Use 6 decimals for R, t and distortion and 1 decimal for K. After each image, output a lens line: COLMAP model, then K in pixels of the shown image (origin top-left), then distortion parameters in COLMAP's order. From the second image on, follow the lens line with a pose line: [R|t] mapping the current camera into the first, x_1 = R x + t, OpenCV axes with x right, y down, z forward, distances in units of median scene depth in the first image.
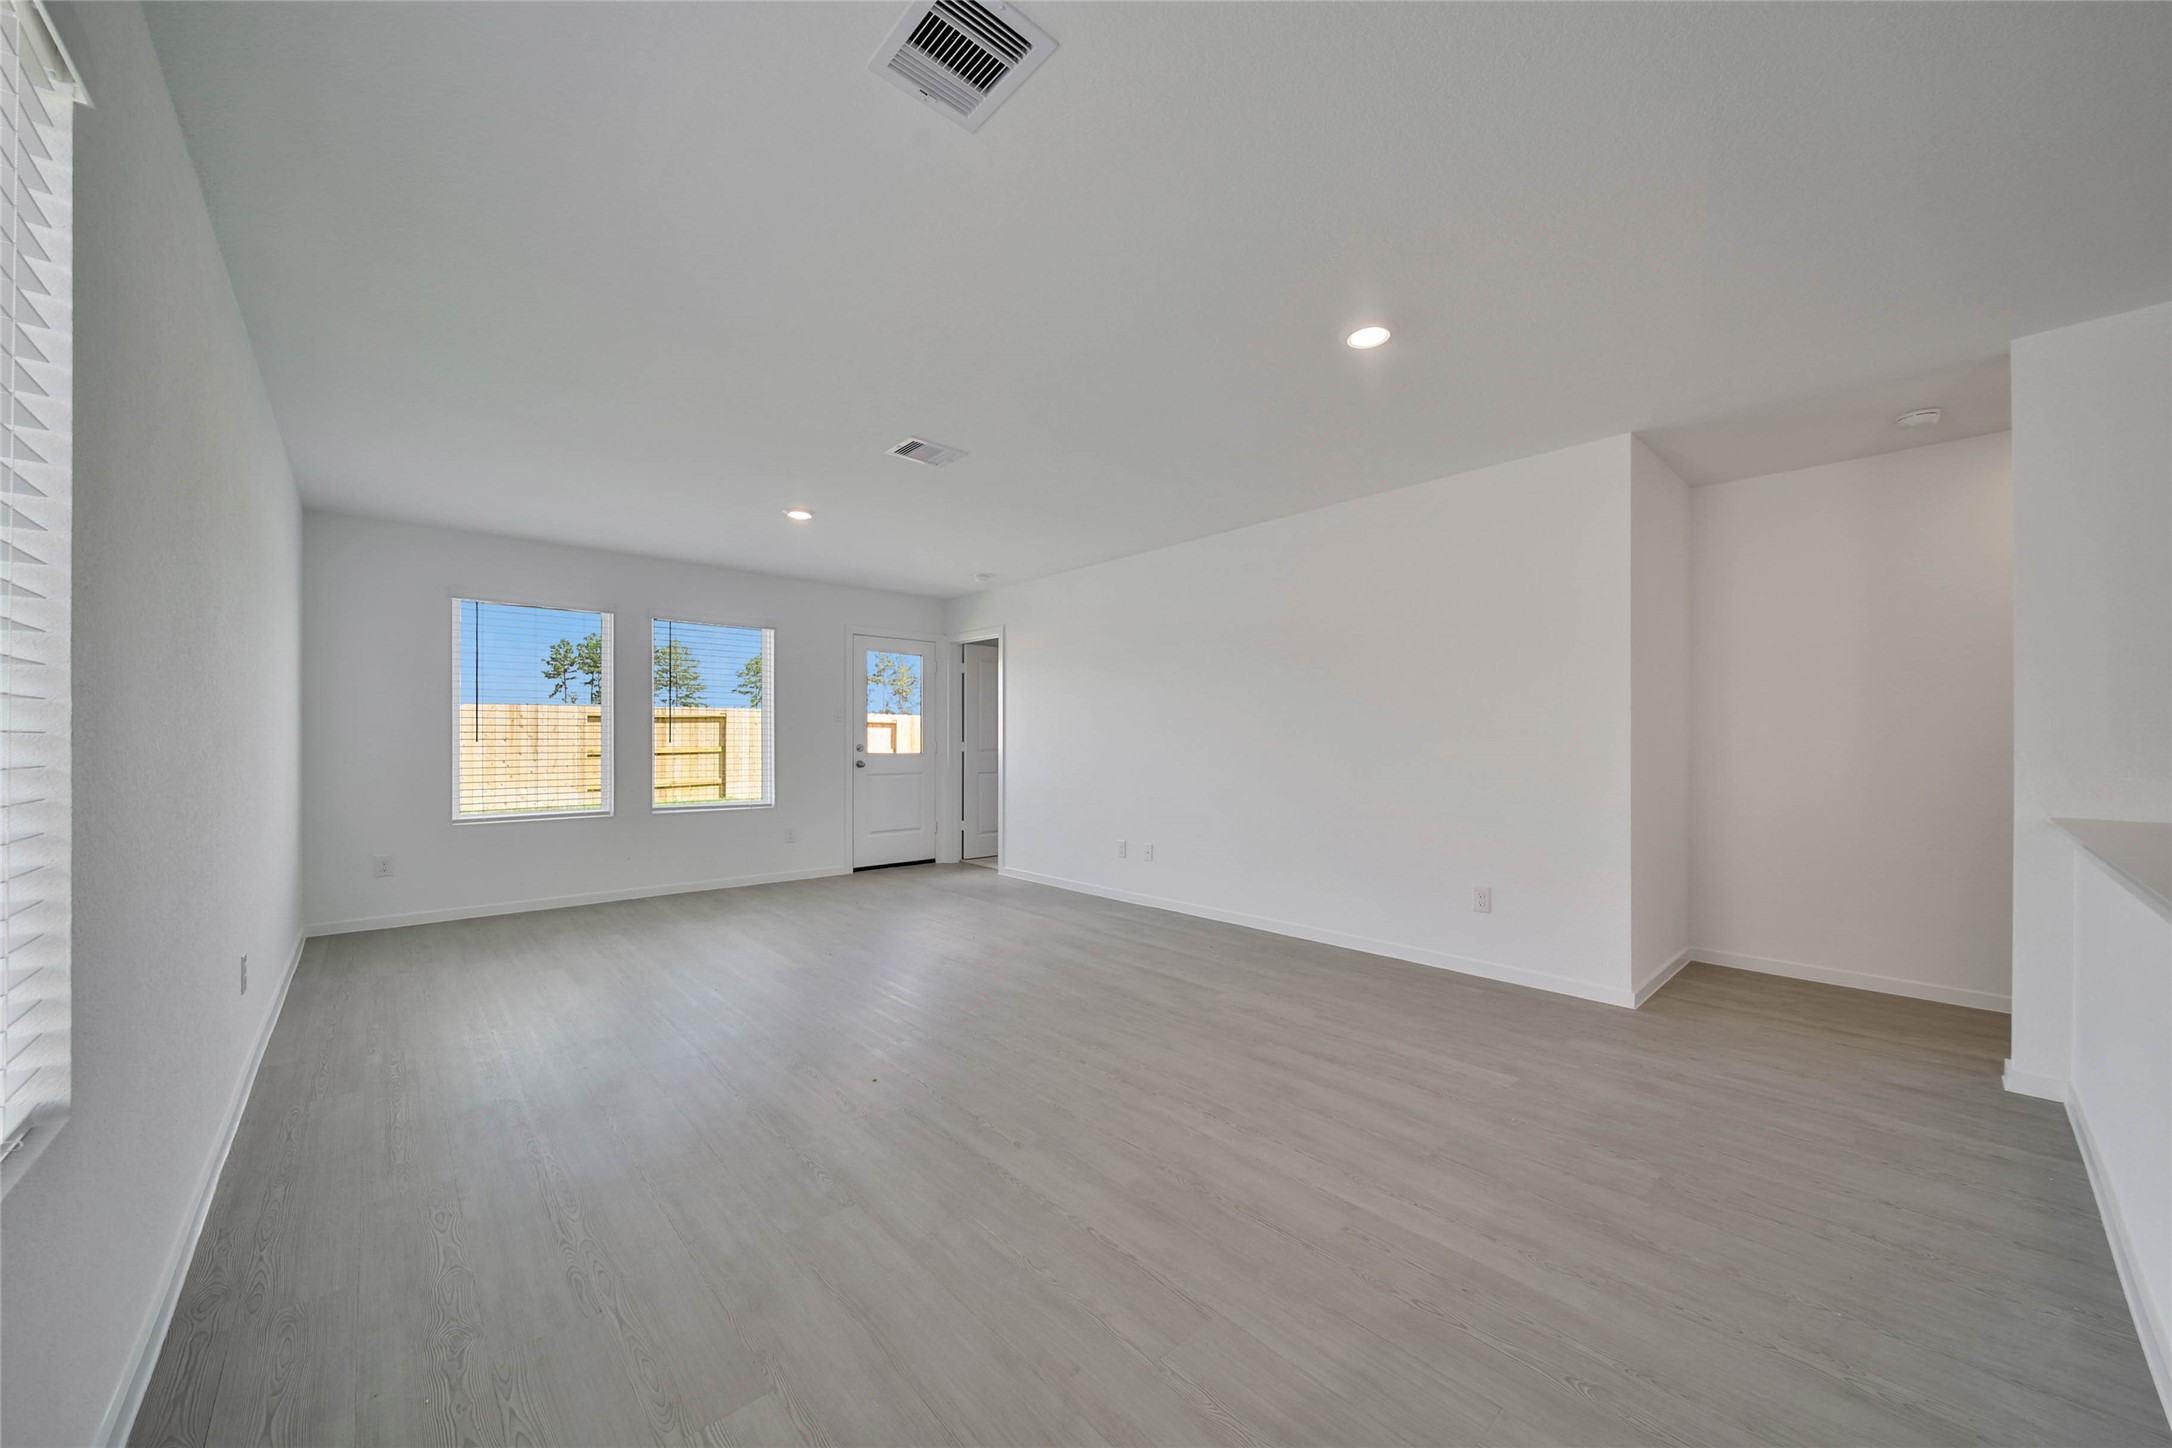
lens RADIAL K [[779.8, 0, 1087.4], [0, 779.8, 738.1], [0, 0, 1]] dist [0.000358, -0.000746]
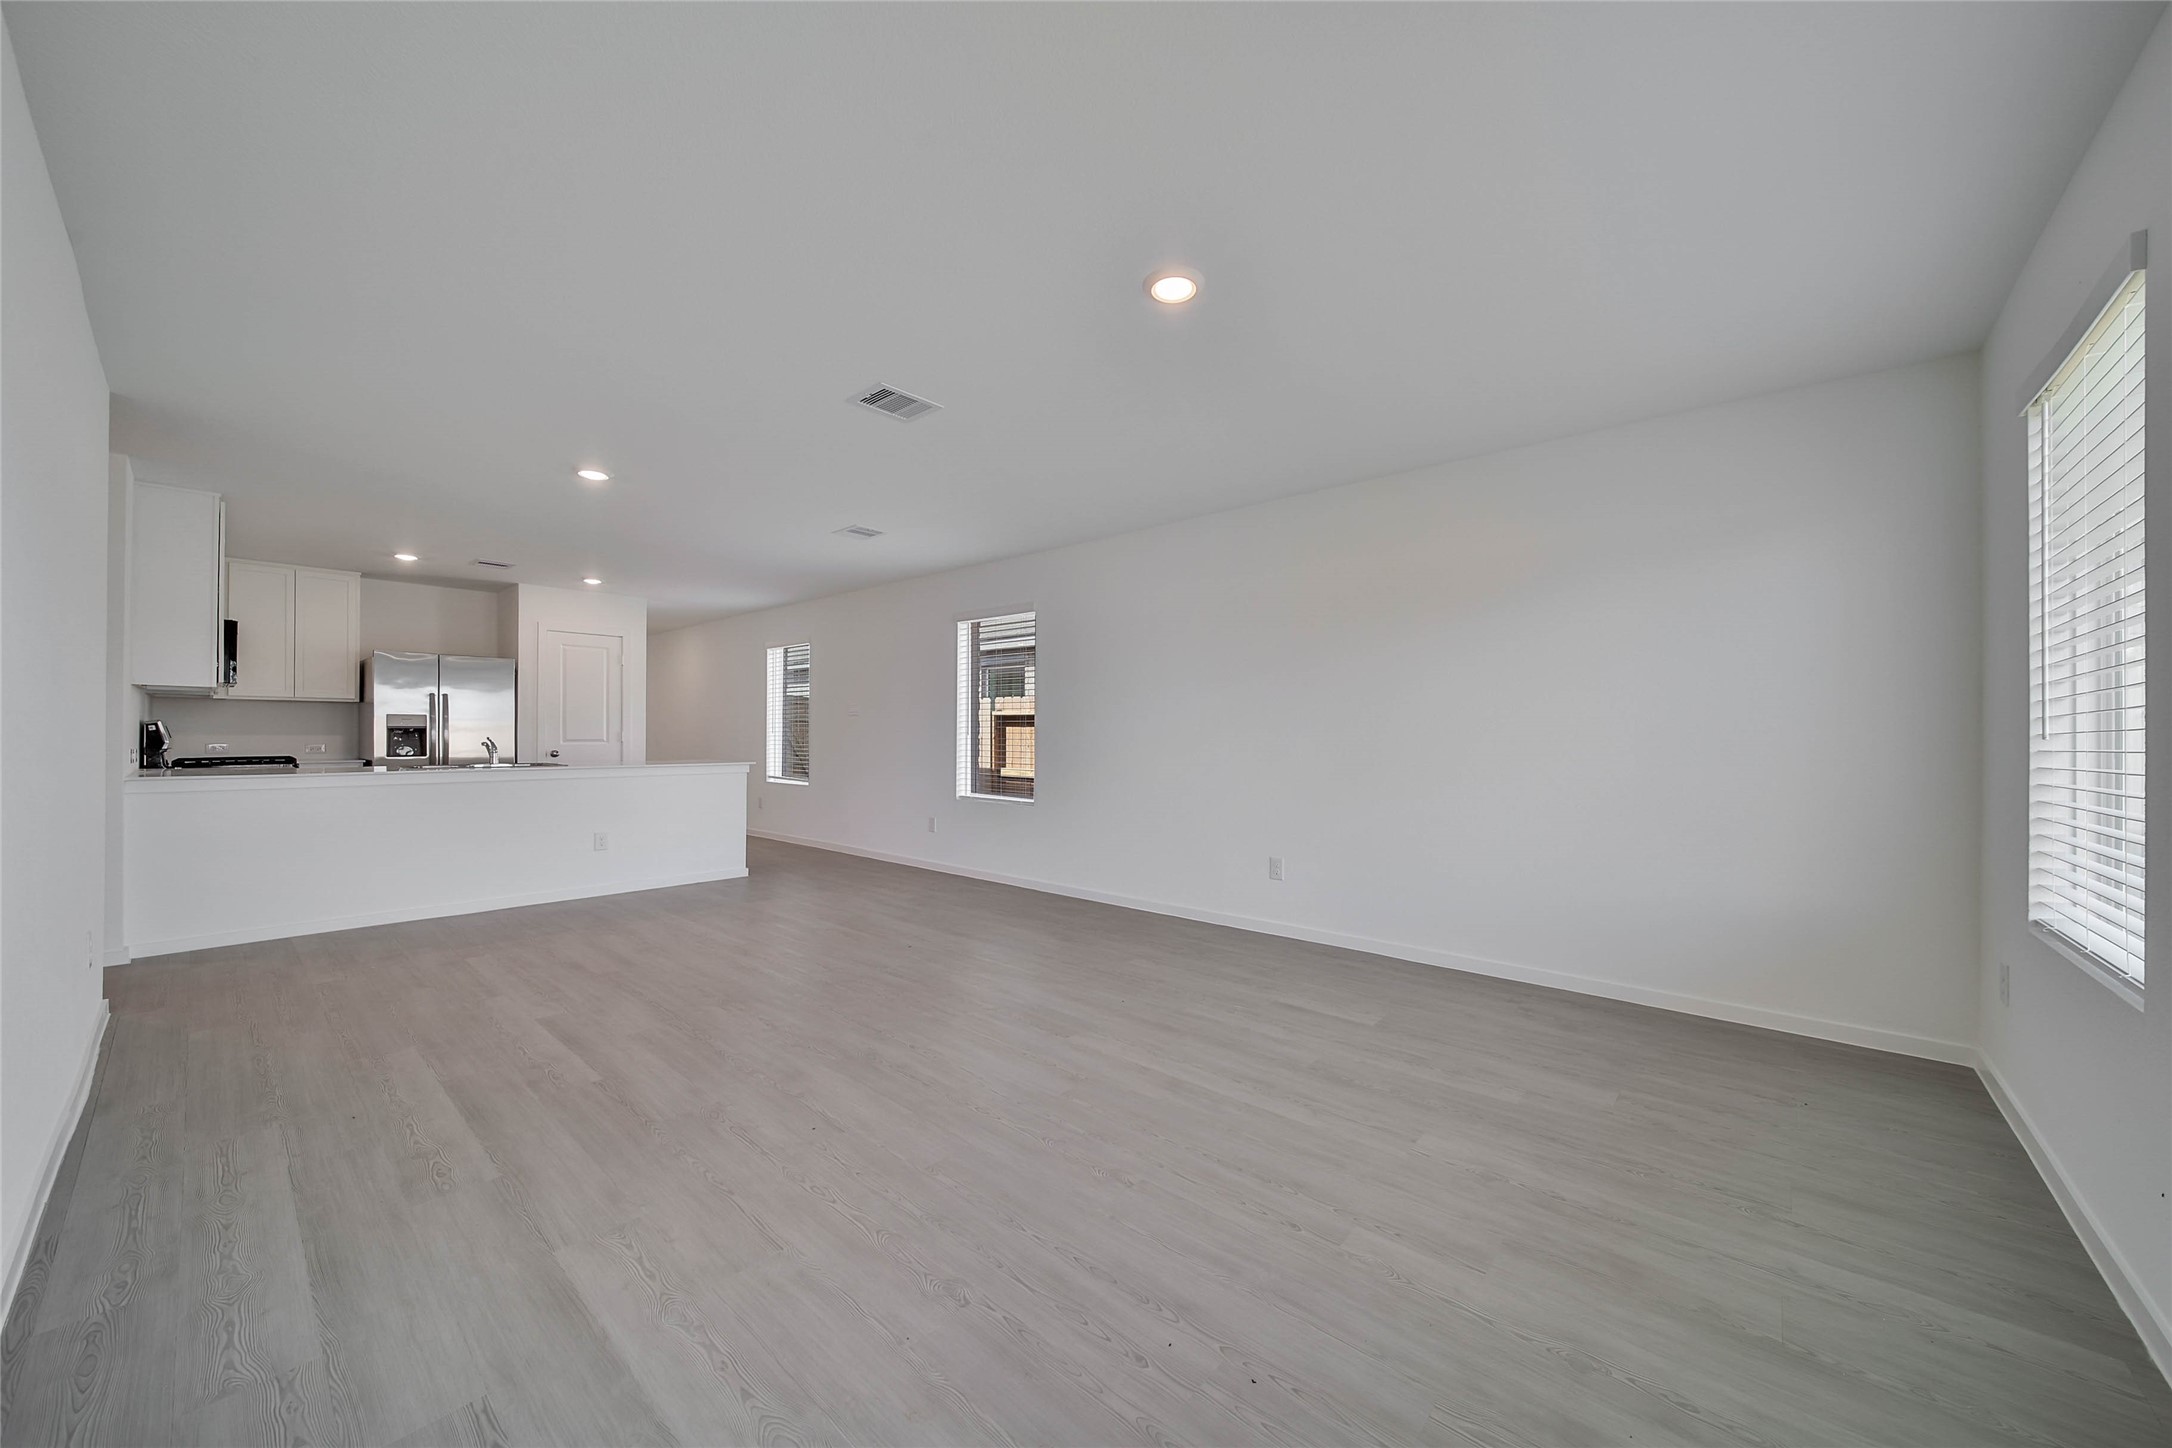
lens RADIAL K [[779.8, 0, 1090.2], [0, 779.8, 731.7], [0, 0, 1]] dist [0.000358, -0.000746]
pose [[-0.993243, -0.008016, -0.115772, -0.249286], [-0.006736, 0.999912, -0.011442, 0.008483], [0.115854, -0.010585, -0.993210, 1.450252]]
